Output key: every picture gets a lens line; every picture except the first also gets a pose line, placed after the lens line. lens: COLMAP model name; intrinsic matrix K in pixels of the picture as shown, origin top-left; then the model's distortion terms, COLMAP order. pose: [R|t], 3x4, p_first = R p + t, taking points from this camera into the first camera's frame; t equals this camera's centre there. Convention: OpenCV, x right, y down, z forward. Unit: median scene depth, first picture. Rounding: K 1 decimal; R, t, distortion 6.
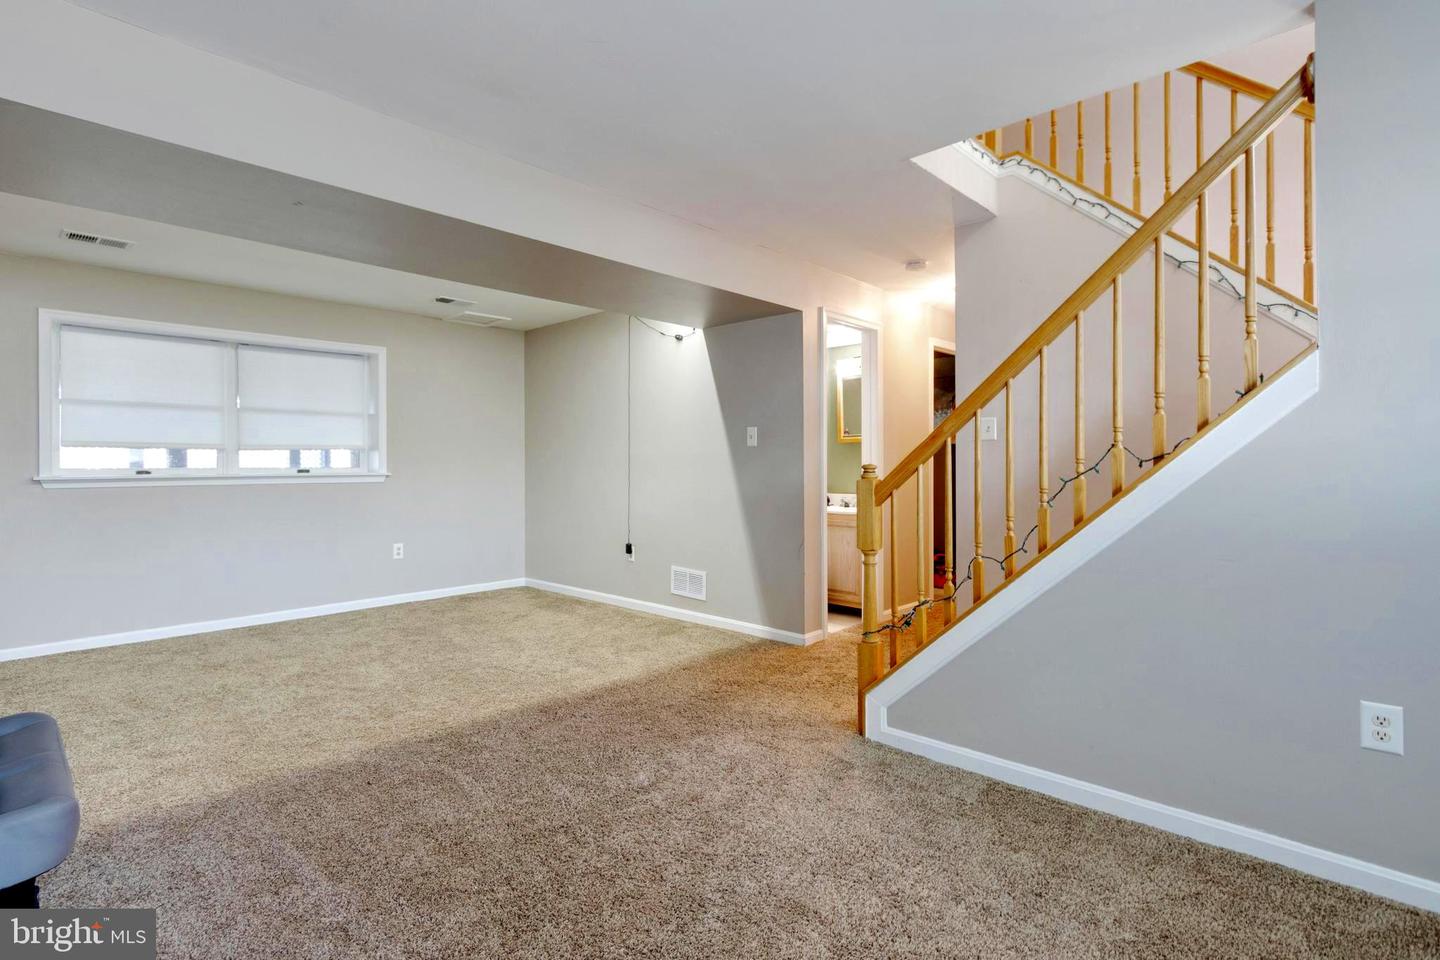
lens RADIAL K [[699.7, 0, 719.5], [0, 699.7, 471.5], [0, 0, 1]] dist [0.005440, -0.000966]
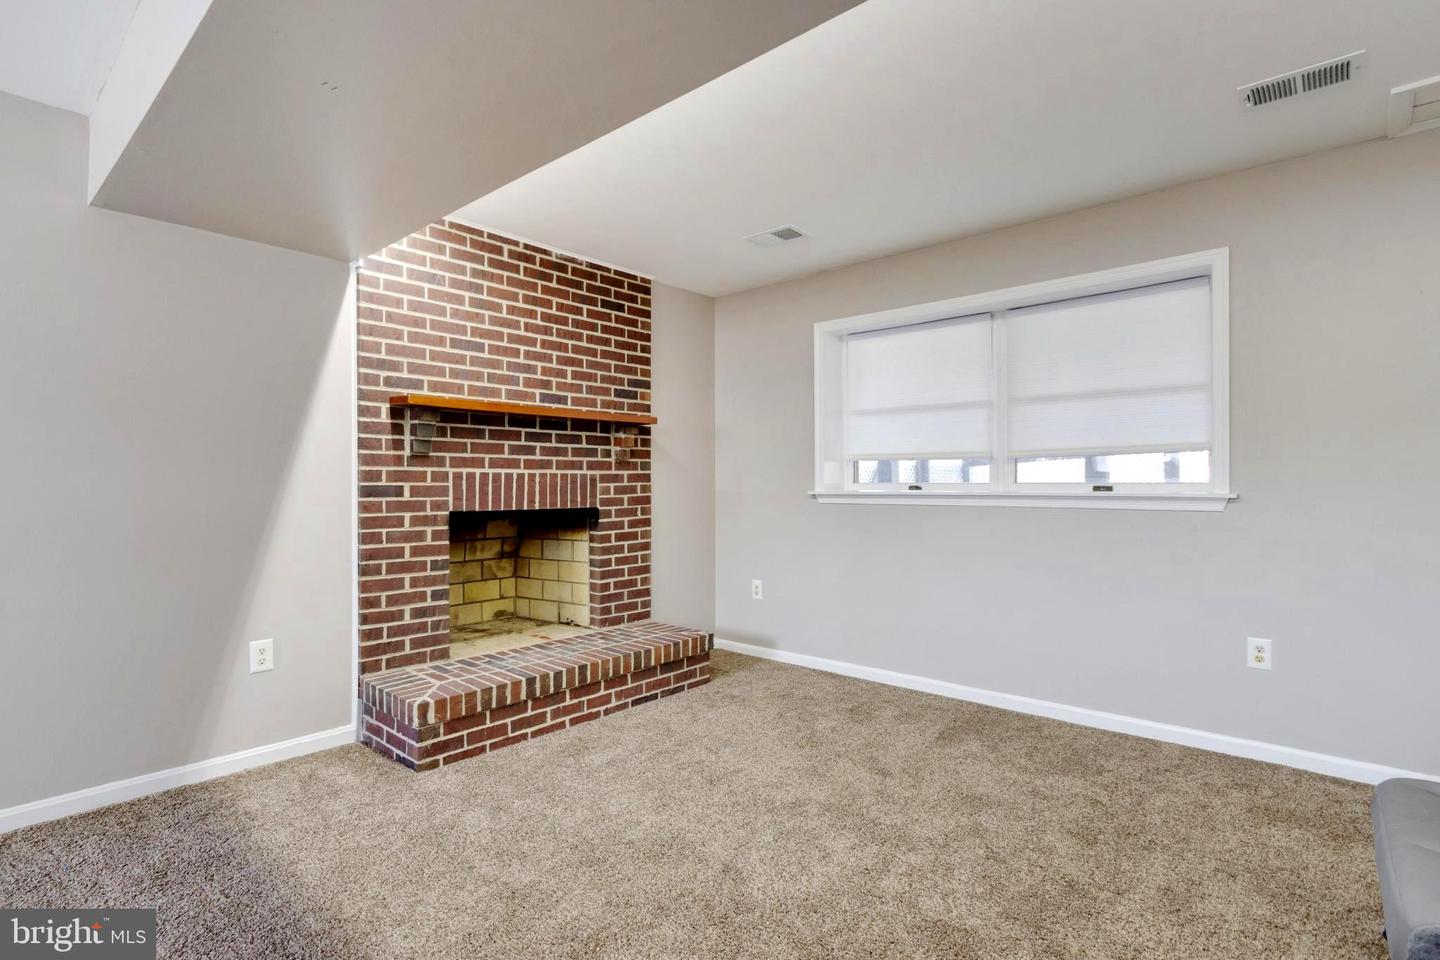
lens RADIAL K [[699.7, 0, 721.1], [0, 699.7, 481.9], [0, 0, 1]] dist [0.005440, -0.000966]
pose [[0.042277, 0.000322, -0.999106, 0.018176], [-0.008938, 0.999960, -0.000056, -0.003491], [0.999066, 0.008932, 0.042278, 0.642308]]
